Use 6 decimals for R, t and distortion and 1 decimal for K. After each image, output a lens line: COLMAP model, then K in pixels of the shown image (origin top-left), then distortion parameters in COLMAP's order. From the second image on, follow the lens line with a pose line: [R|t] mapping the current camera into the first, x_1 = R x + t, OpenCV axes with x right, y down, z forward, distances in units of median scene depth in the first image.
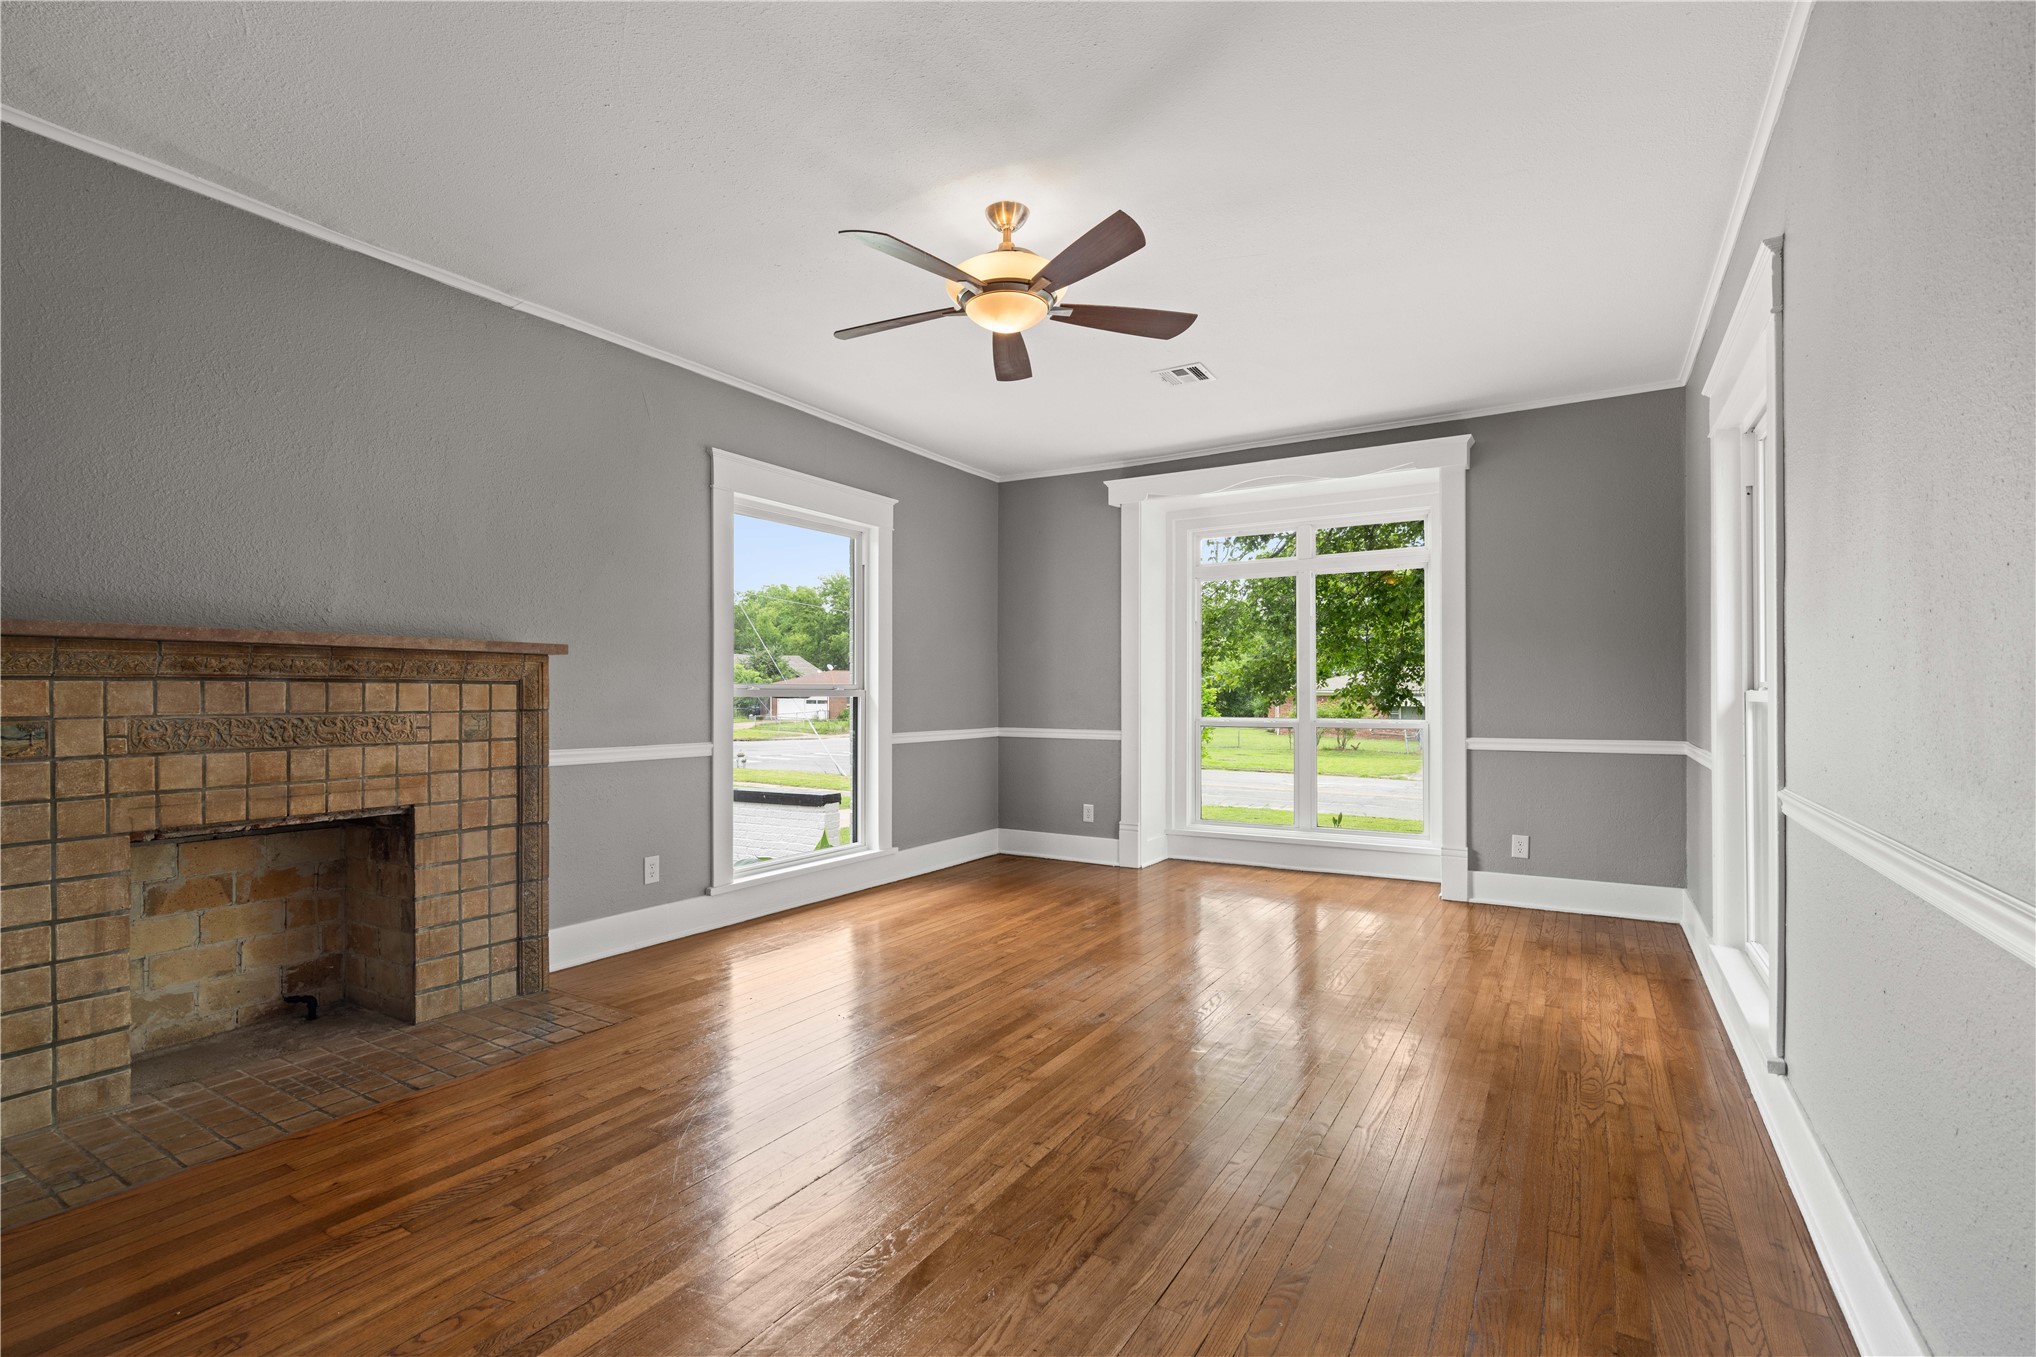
lens RADIAL K [[917.3, 0, 1028.6], [0, 917.3, 685.5], [0, 0, 1]] dist [-0.012030, 0.000153]
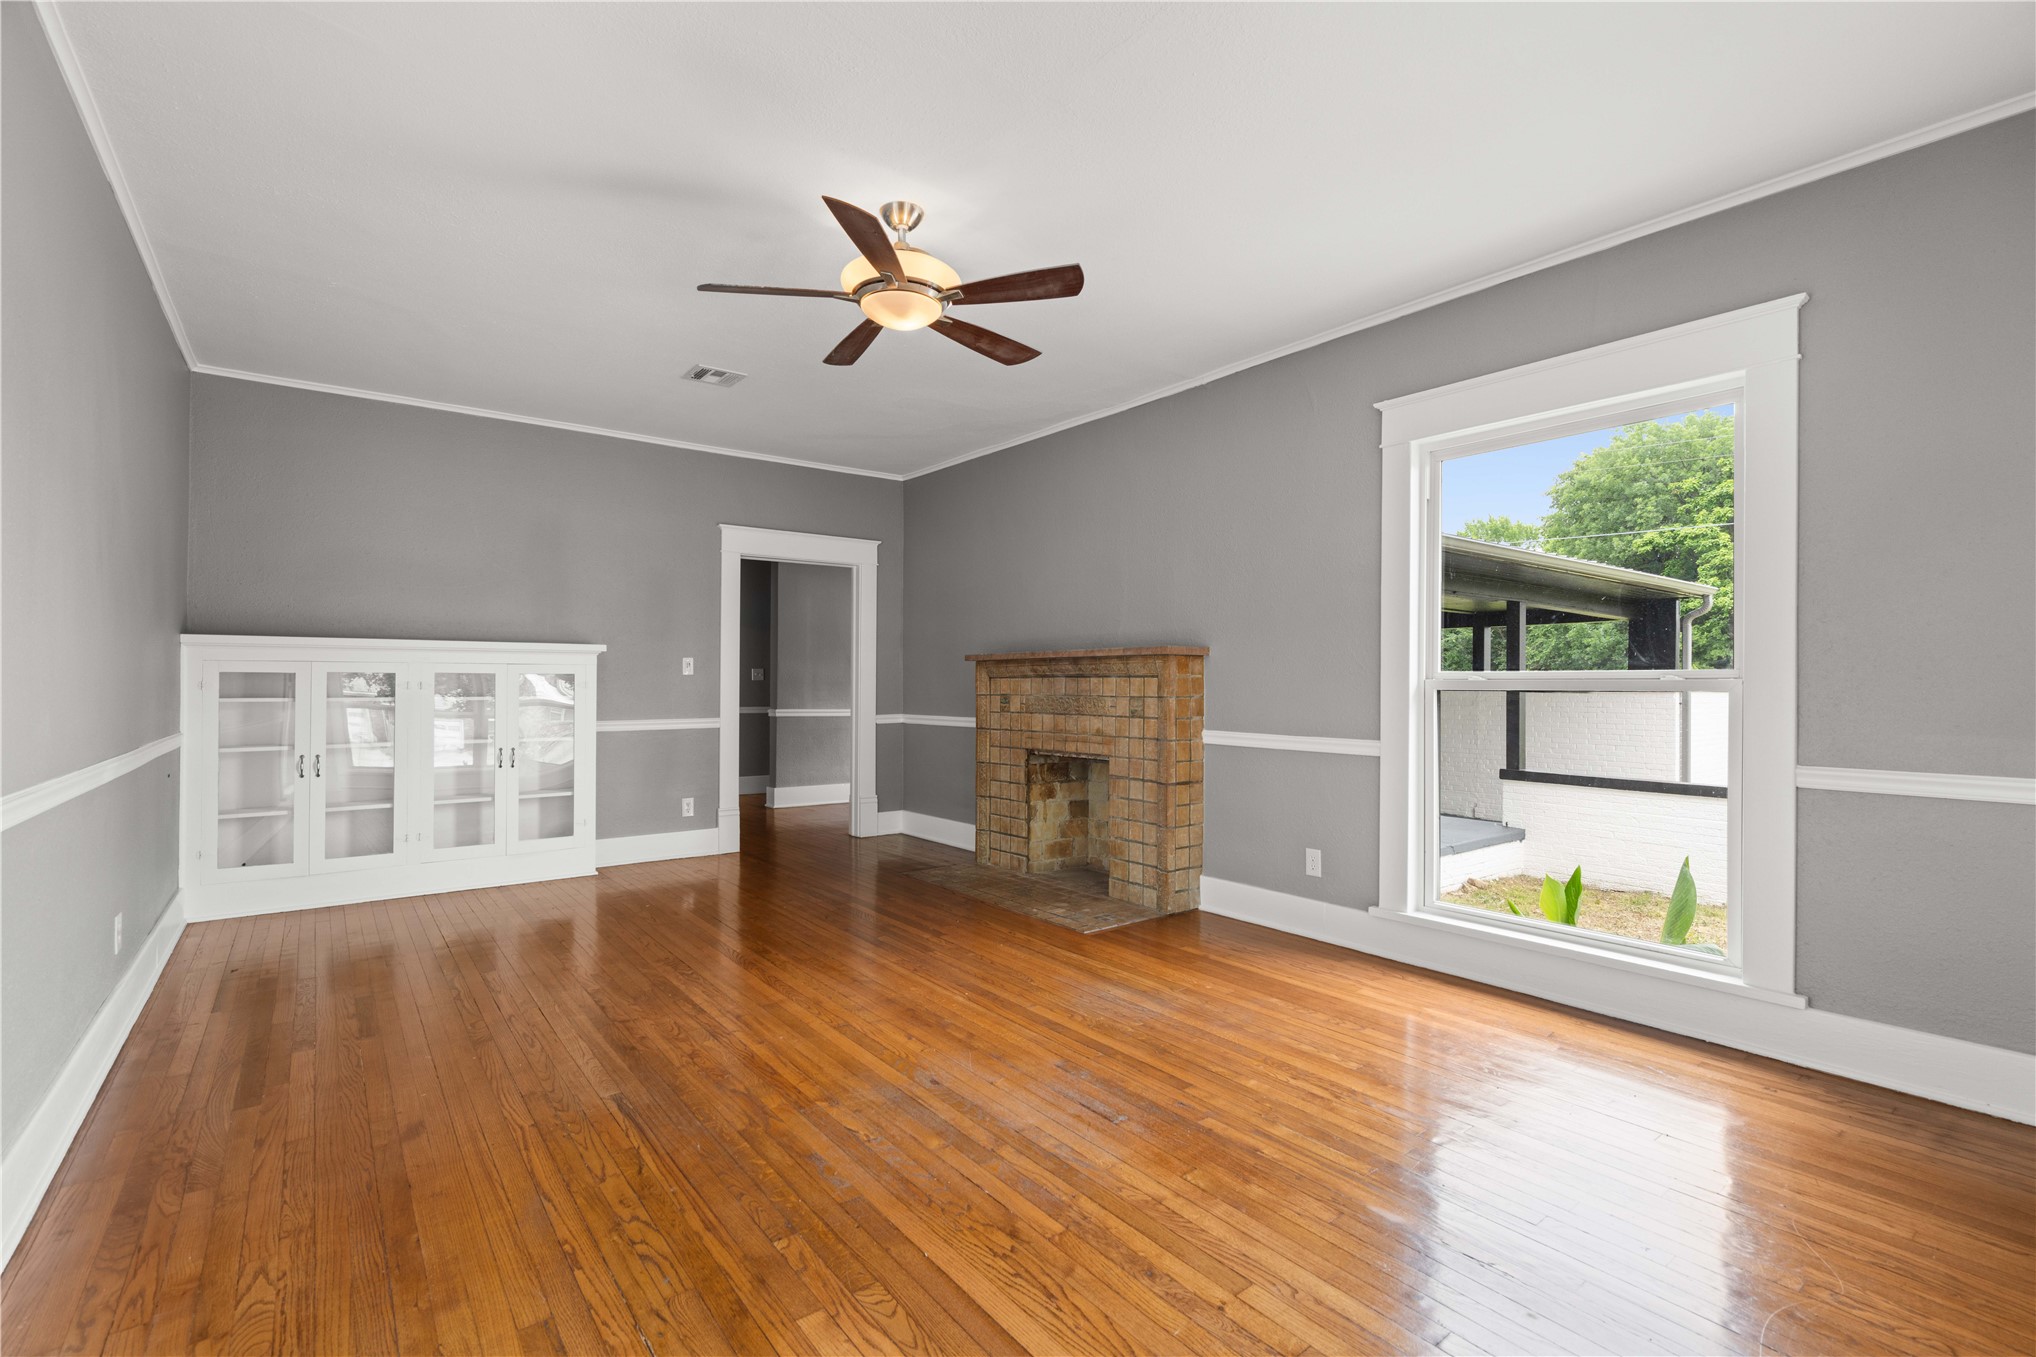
lens RADIAL K [[917.3, 0, 1028.6], [0, 917.3, 685.5], [0, 0, 1]] dist [-0.012030, 0.000153]
pose [[-0.356809, -0.001784, -0.934175, 0.816120], [0.004910, 0.999981, -0.003785, 0.015761], [0.934164, -0.005938, -0.356794, 1.391694]]
